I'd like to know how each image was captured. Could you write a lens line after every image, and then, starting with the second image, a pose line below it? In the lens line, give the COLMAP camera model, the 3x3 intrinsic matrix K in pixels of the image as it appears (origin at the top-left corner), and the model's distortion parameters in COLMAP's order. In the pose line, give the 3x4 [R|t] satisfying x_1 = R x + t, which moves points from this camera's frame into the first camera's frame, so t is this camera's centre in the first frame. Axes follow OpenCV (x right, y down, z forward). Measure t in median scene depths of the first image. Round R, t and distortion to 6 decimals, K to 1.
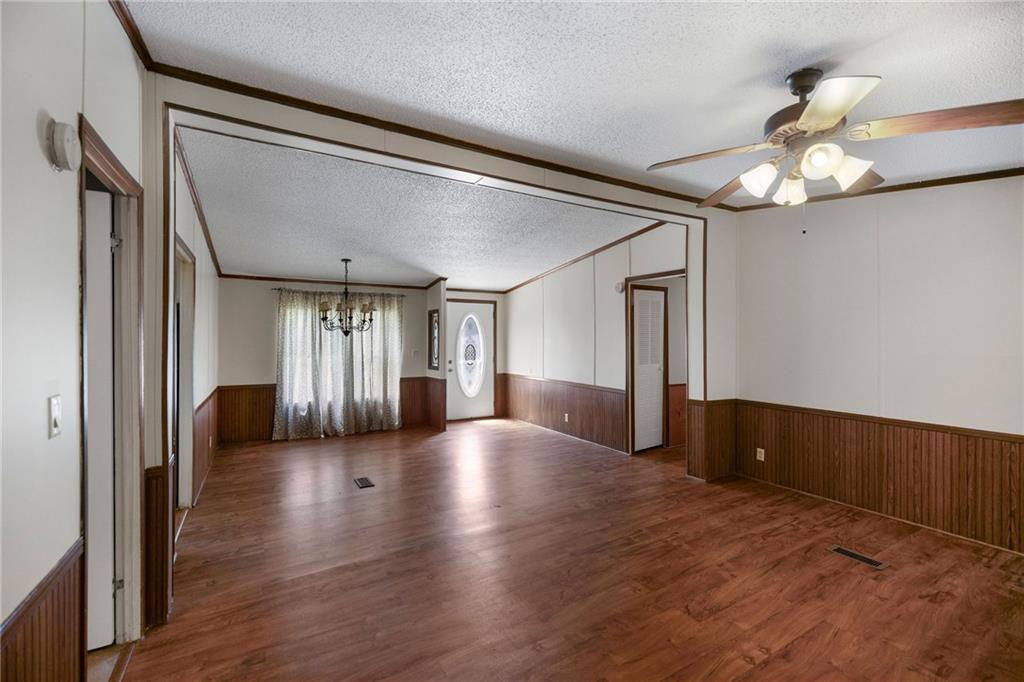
lens RADIAL K [[434.0, 0, 509.8], [0, 434.0, 338.5], [0, 0, 1]] dist [0.001103, -0.000198]
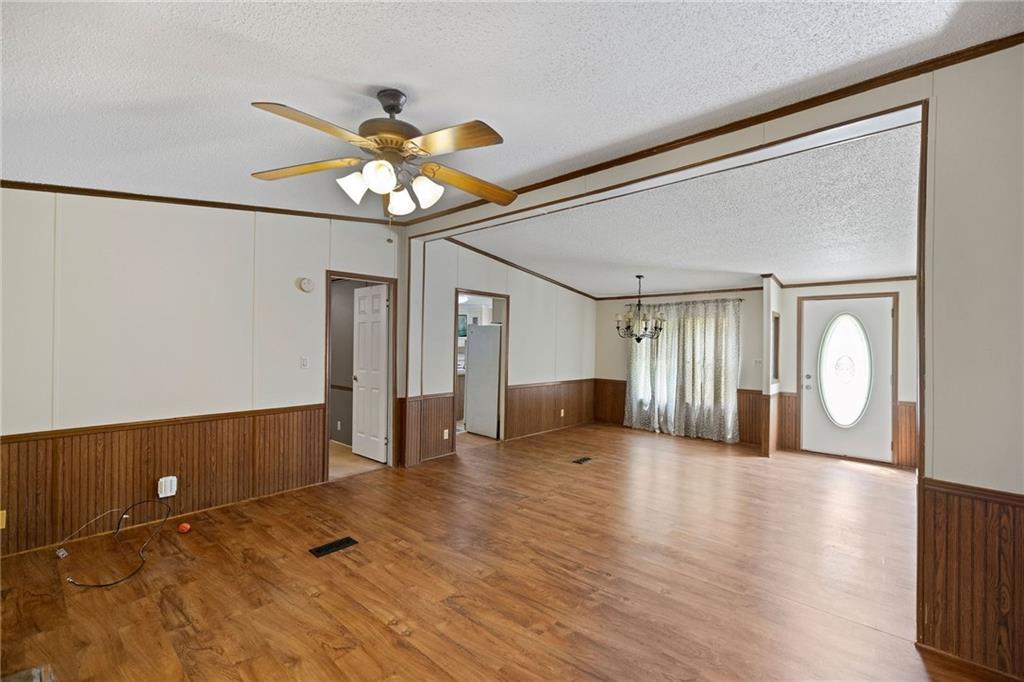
lens RADIAL K [[434.0, 0, 509.8], [0, 434.0, 338.5], [0, 0, 1]] dist [0.001103, -0.000198]
pose [[0.304802, -0.006020, -0.952397, 0.608355], [-0.013216, 0.999857, -0.010549, 0.000211], [0.952324, 0.015802, 0.304679, 0.326079]]
